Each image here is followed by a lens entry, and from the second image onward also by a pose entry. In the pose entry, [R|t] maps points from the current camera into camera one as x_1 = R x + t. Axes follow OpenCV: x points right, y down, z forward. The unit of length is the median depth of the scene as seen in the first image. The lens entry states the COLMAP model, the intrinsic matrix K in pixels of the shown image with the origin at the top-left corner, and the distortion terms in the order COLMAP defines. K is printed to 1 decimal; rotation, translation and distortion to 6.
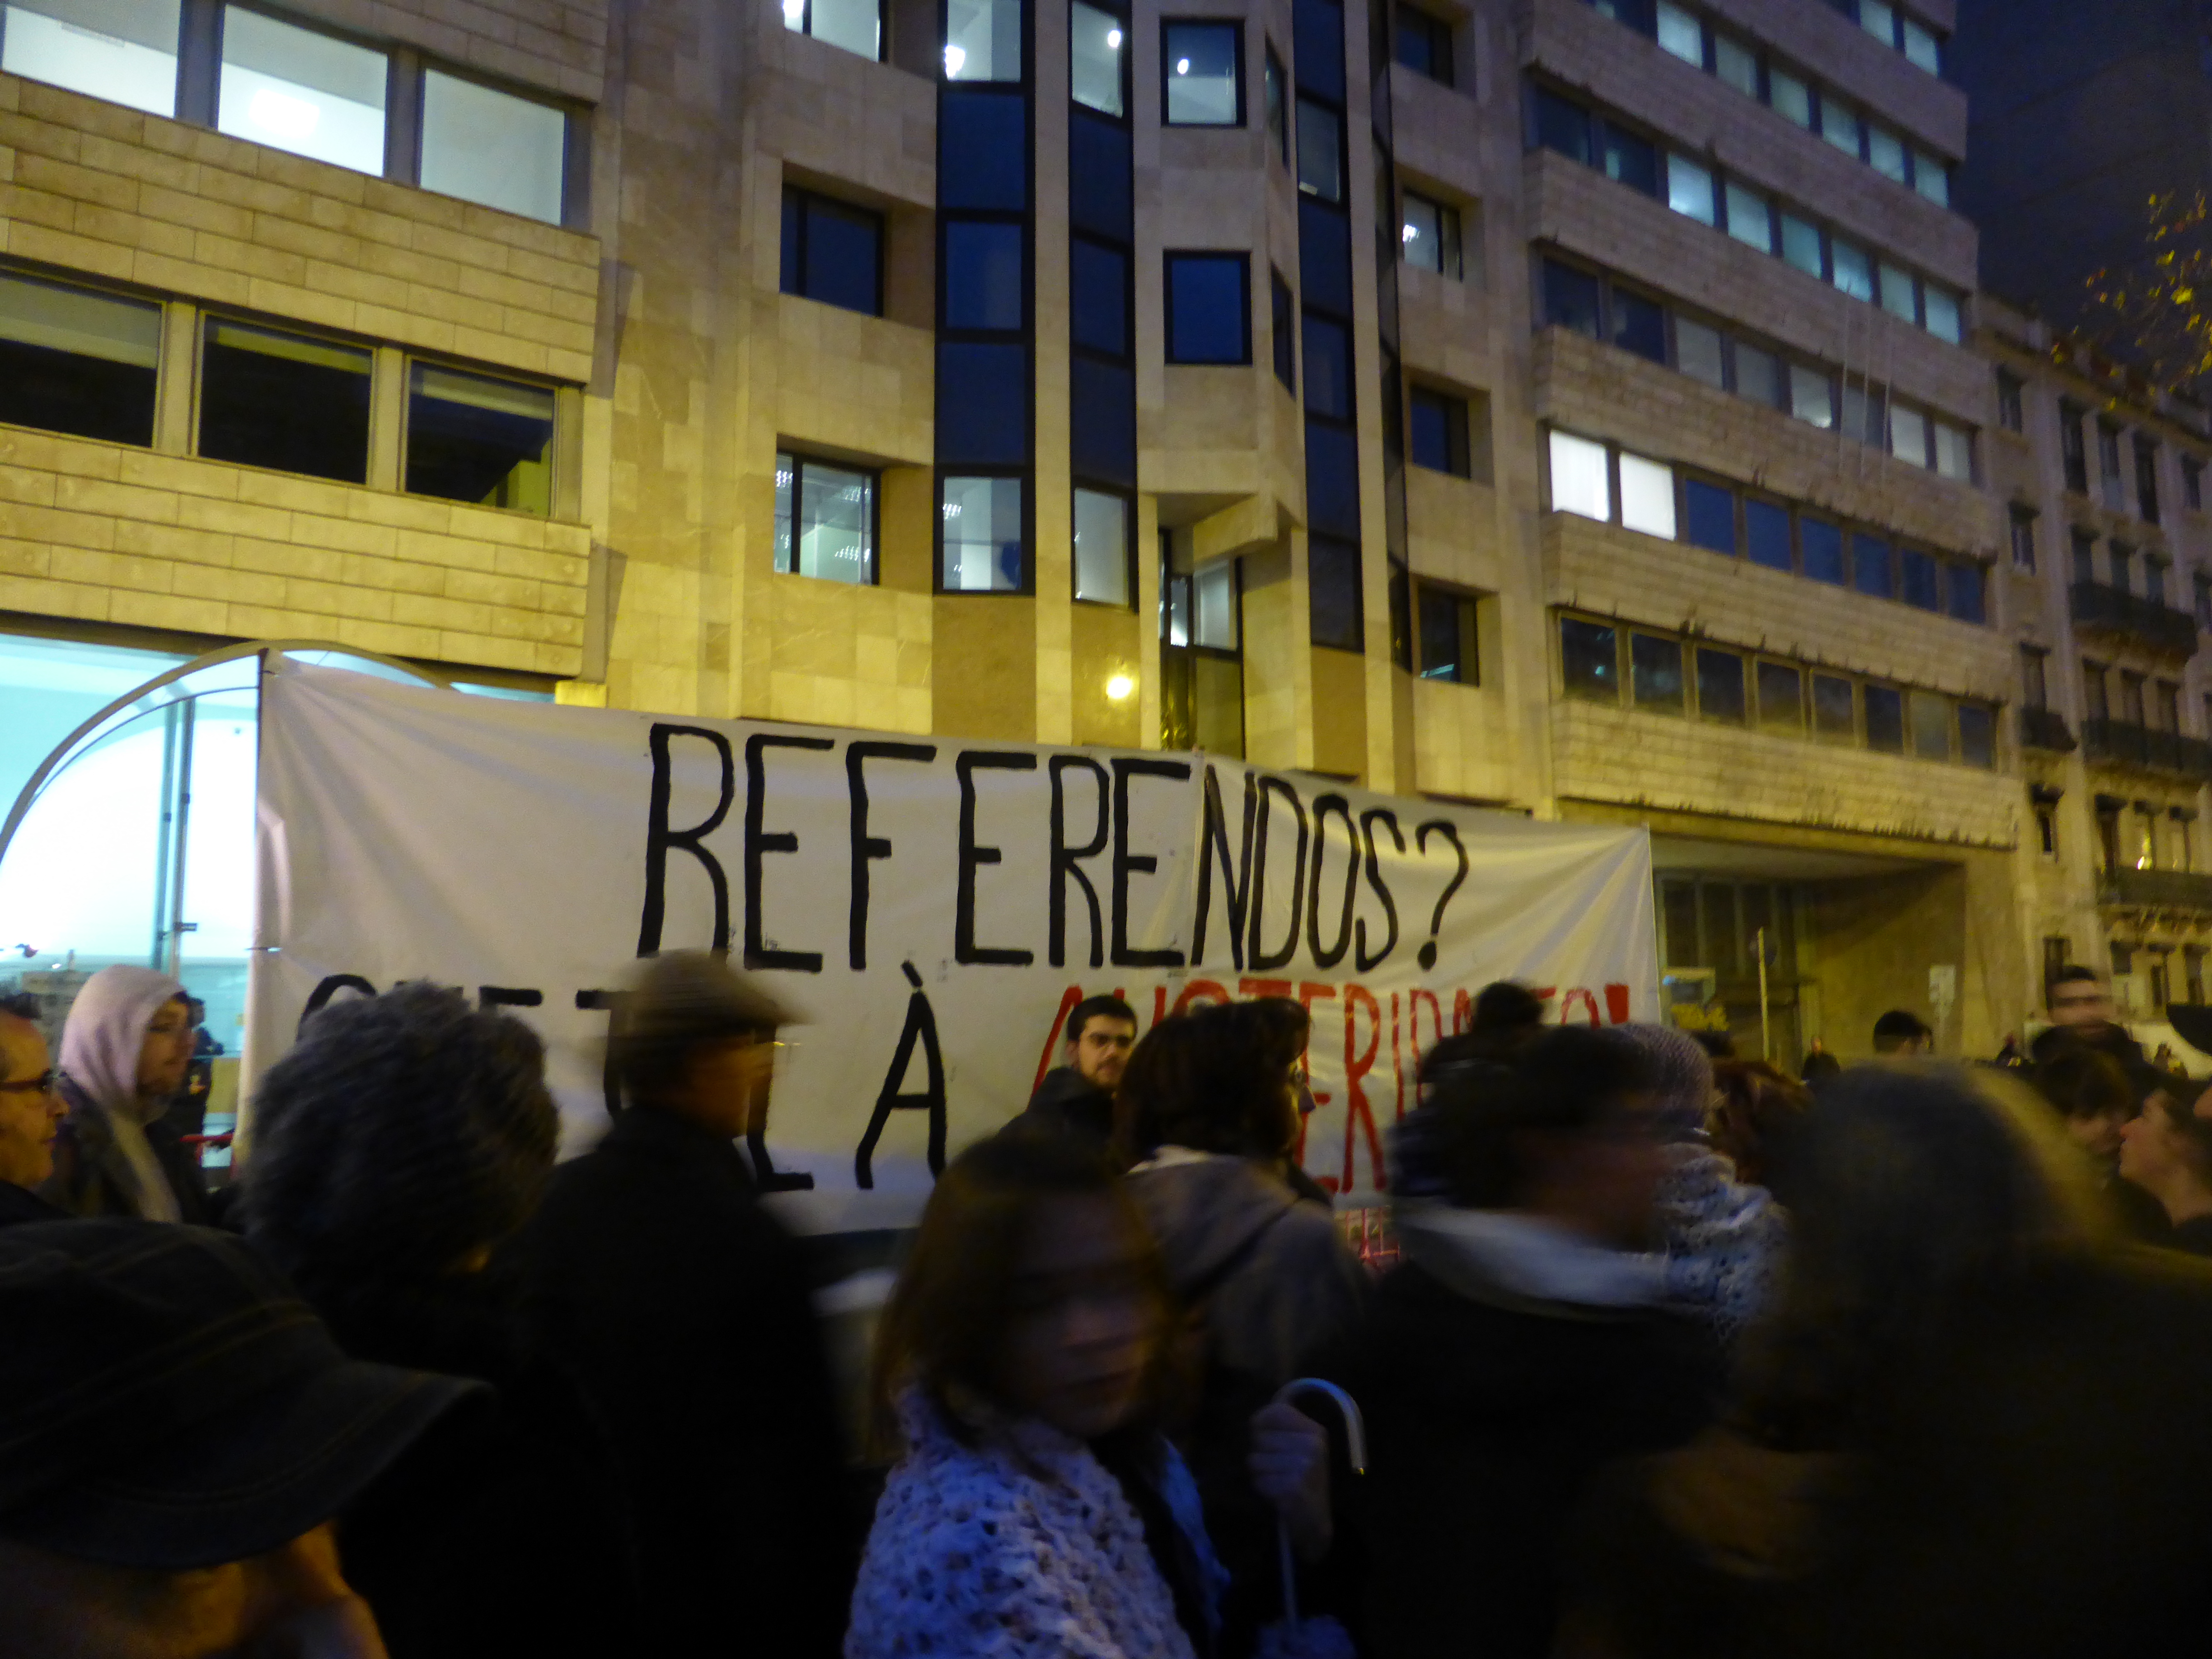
lens RADIAL K [[1612.4, 0, 1097.1], [0, 1612.4, 827.2], [0, 0, 1]] dist [-0.051049, 0.051538]
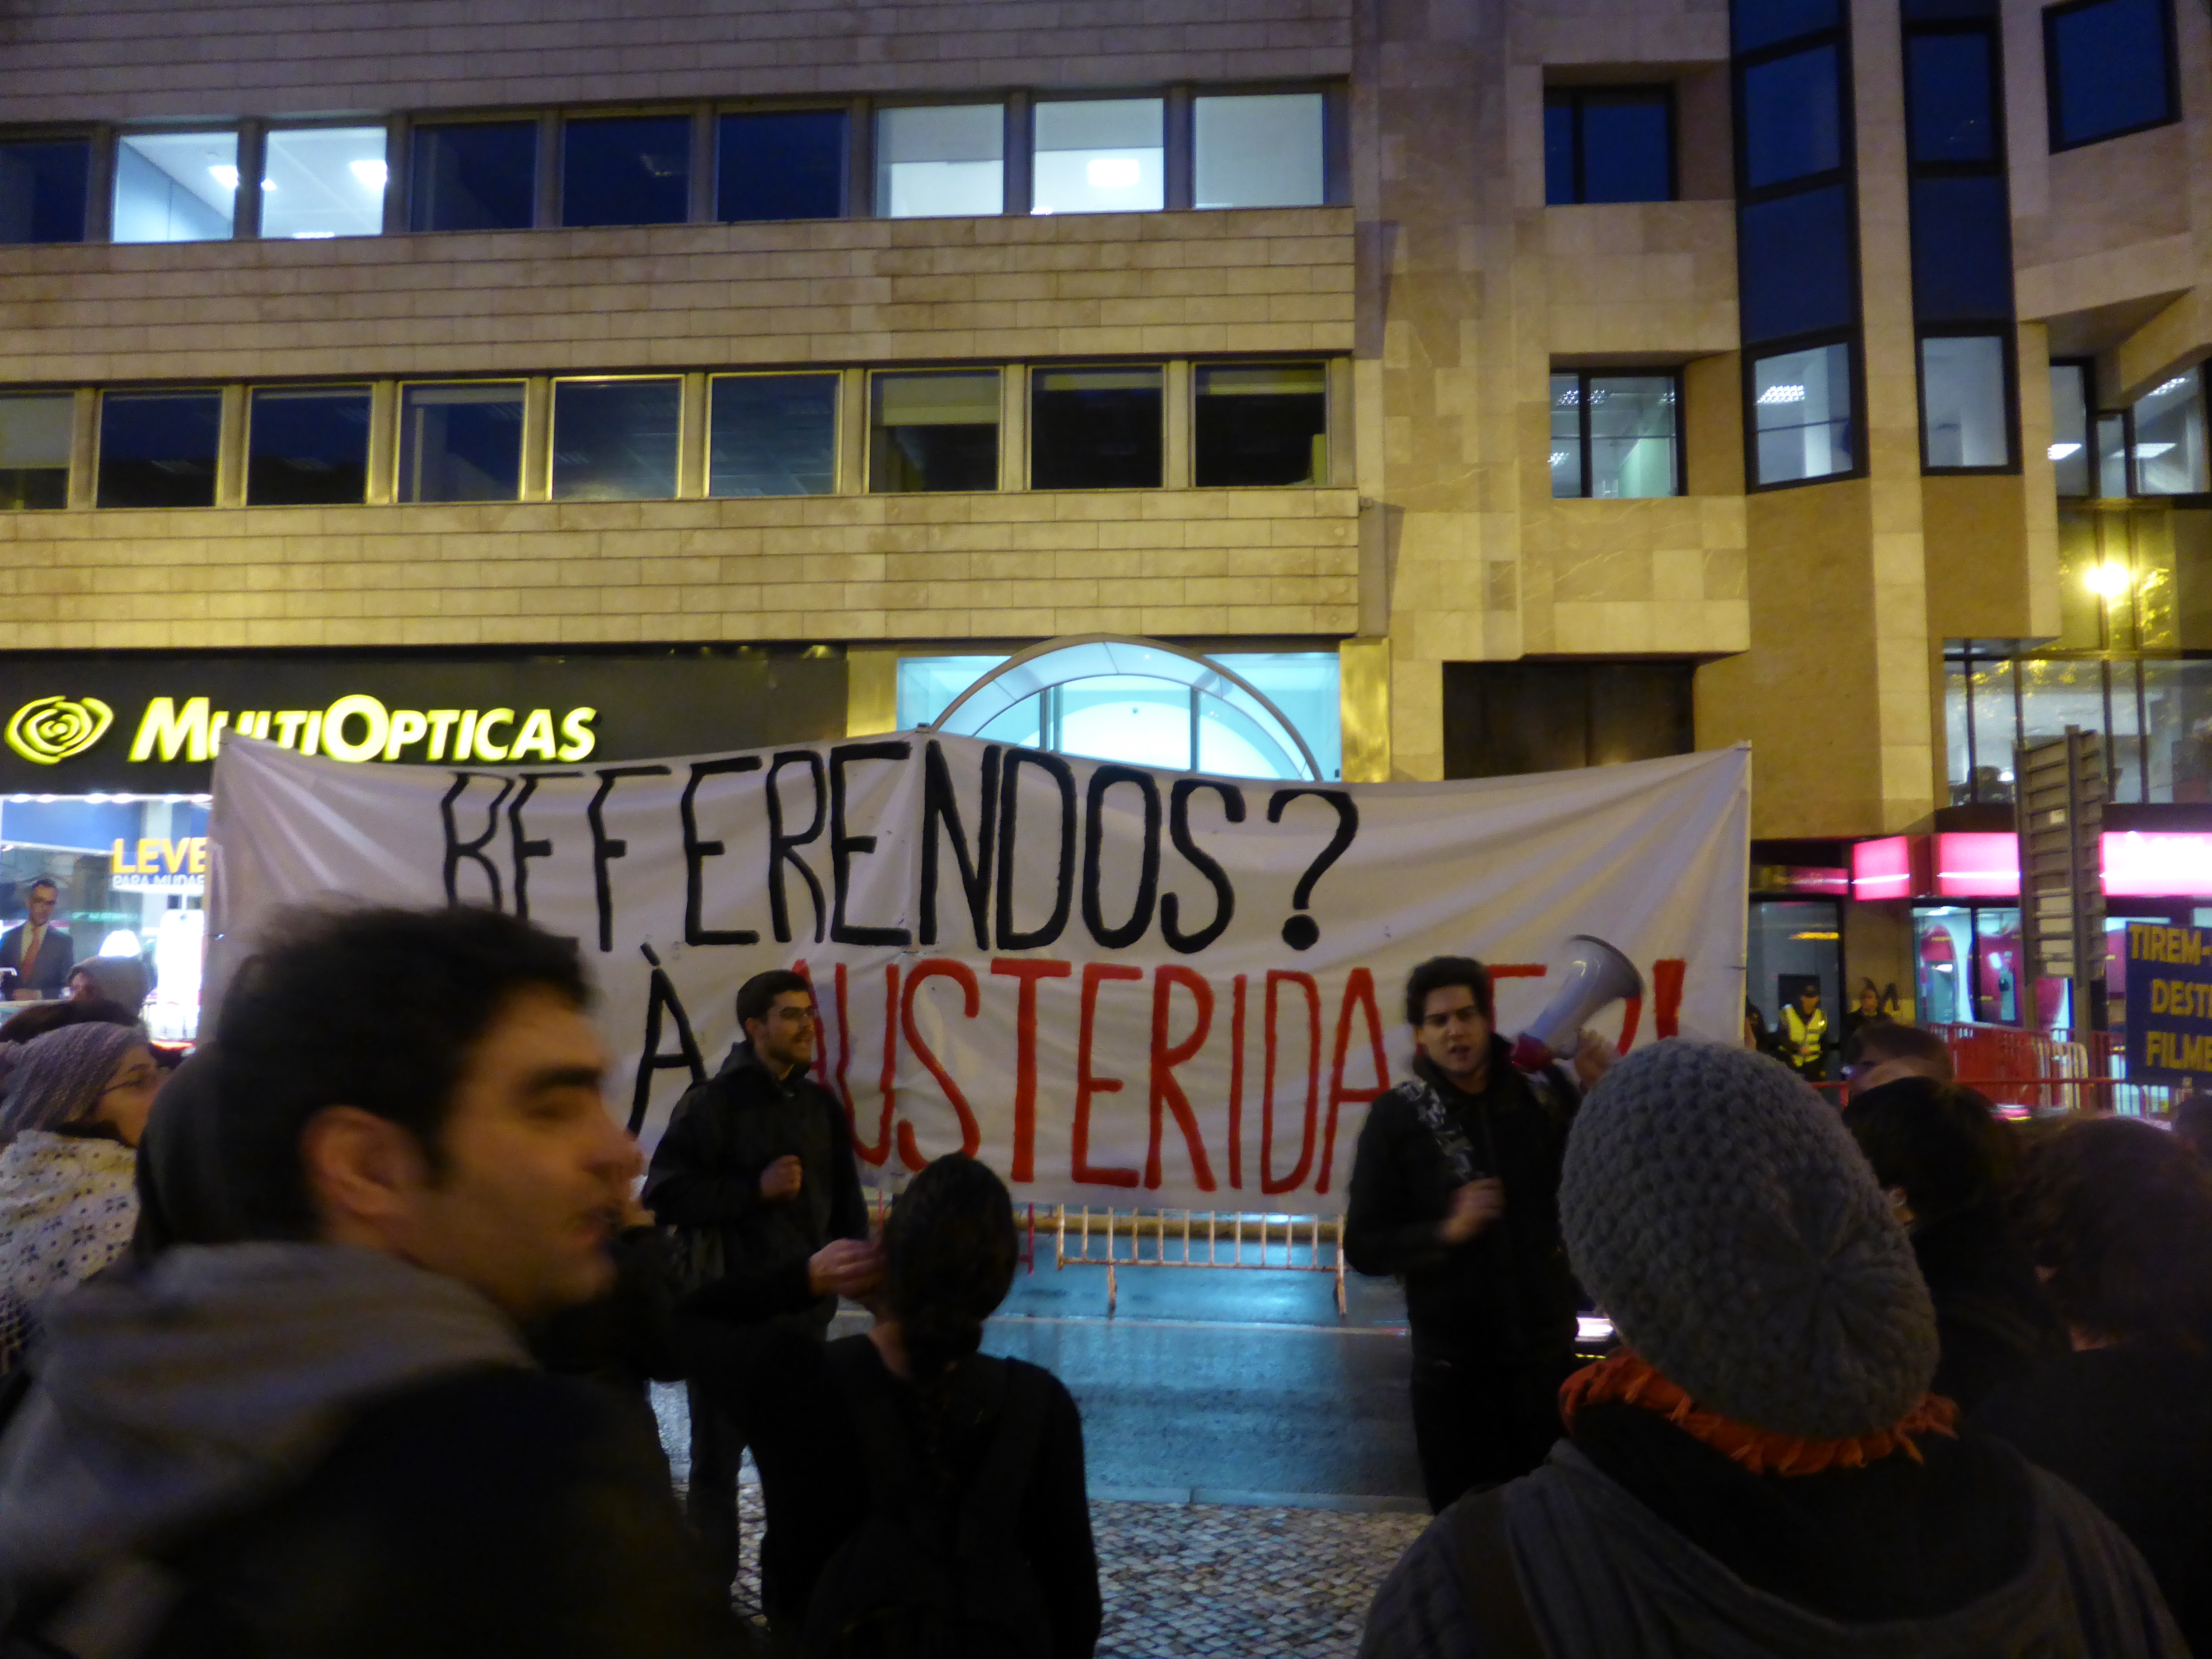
lens RADIAL K [[1612.4, 0, 1096.9], [0, 1612.4, 832.3], [0, 0, 1]] dist [-0.051049, 0.051538]
pose [[0.763870, -0.034847, -0.644429, 0.193440], [0.065873, 0.997536, 0.024140, -0.000850], [0.642000, -0.060891, 0.764283, 0.070919]]
